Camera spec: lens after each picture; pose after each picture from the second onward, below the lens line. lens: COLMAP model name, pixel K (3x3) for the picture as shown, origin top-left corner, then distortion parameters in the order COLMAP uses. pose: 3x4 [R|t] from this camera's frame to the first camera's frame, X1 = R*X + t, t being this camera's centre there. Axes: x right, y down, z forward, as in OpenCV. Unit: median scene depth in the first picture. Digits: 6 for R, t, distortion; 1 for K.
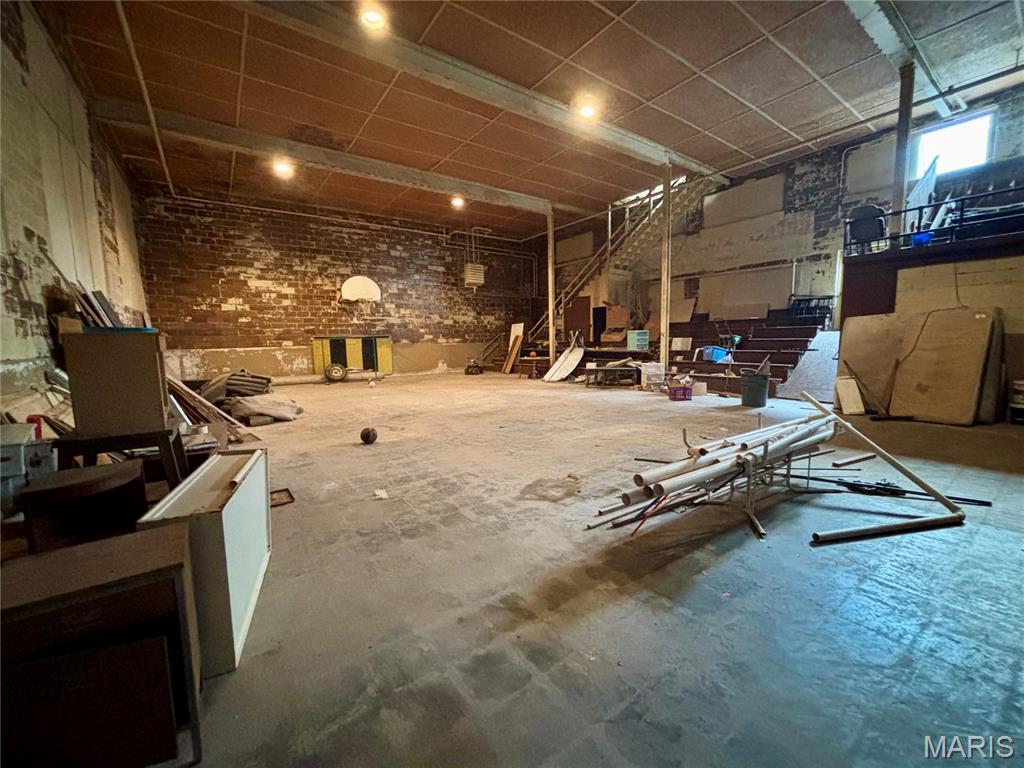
lens RADIAL K [[409.5, 0, 515.5], [0, 409.5, 382.1], [0, 0, 1]] dist [-0.001280, -0.000885]
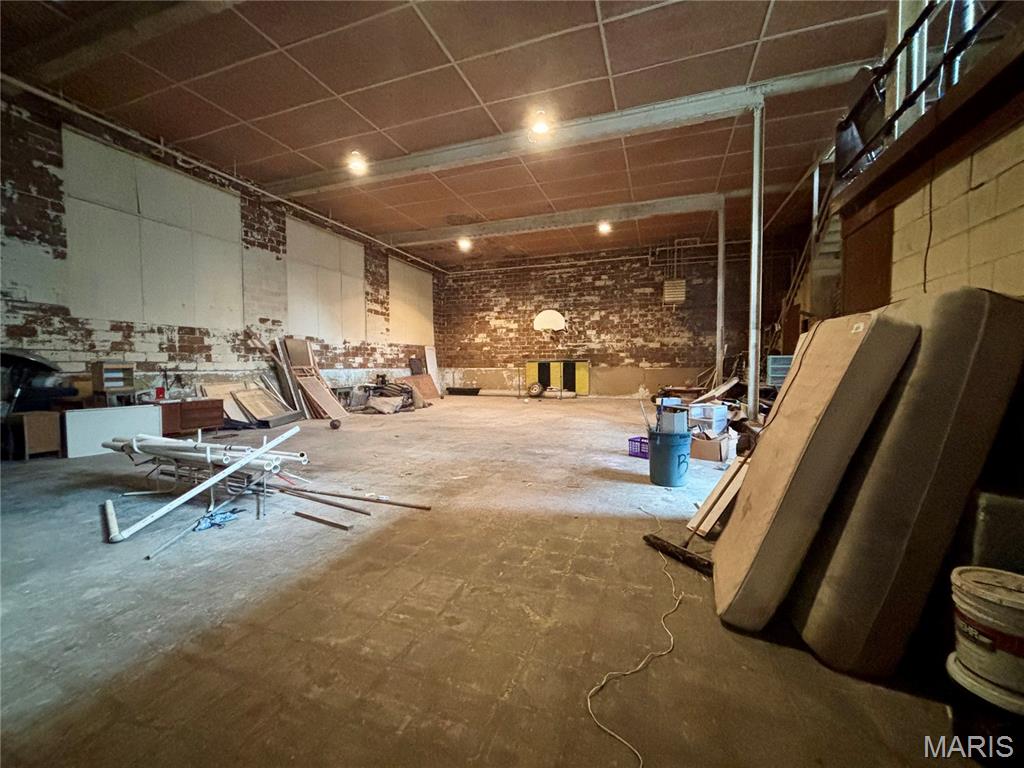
lens RADIAL K [[409.5, 0, 514.8], [0, 409.5, 385.6], [0, 0, 1]] dist [-0.001280, -0.000885]
pose [[0.577340, 0.053691, -0.814737, 0.498272], [-0.090792, 0.995869, 0.001290, -0.030633], [0.811440, 0.073227, 0.579829, 0.232312]]
